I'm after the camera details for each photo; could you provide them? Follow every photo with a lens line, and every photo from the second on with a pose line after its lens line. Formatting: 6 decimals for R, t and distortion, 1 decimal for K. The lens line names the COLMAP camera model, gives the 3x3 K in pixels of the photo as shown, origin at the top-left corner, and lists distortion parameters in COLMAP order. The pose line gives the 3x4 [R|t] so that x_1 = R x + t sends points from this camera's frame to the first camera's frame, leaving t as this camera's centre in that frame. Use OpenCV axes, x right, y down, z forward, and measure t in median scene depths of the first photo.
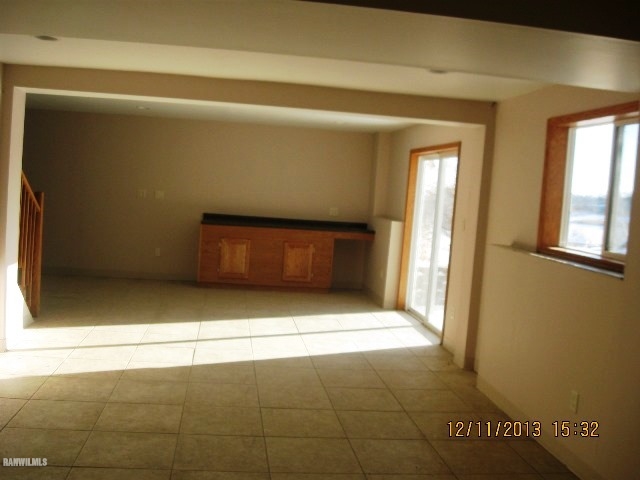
lens RADIAL K [[658.4, 0, 320.0], [0, 658.4, 240.0], [0, 0, 1]] dist [-0.124999, 0.019055]
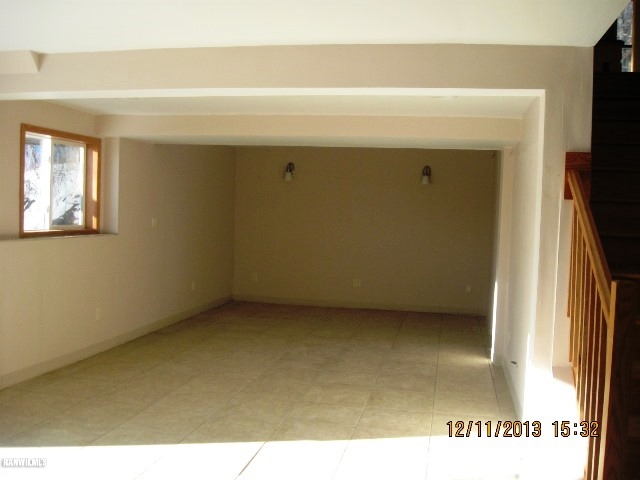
lens RADIAL K [[658.4, 0, 320.0], [0, 658.4, 240.0], [0, 0, 1]] dist [-0.124999, 0.019055]
pose [[-0.940138, -0.113260, 0.321422, -0.565241], [-0.072800, 0.988133, 0.135254, -0.182012], [-0.332927, 0.103758, -0.937227, 1.981713]]
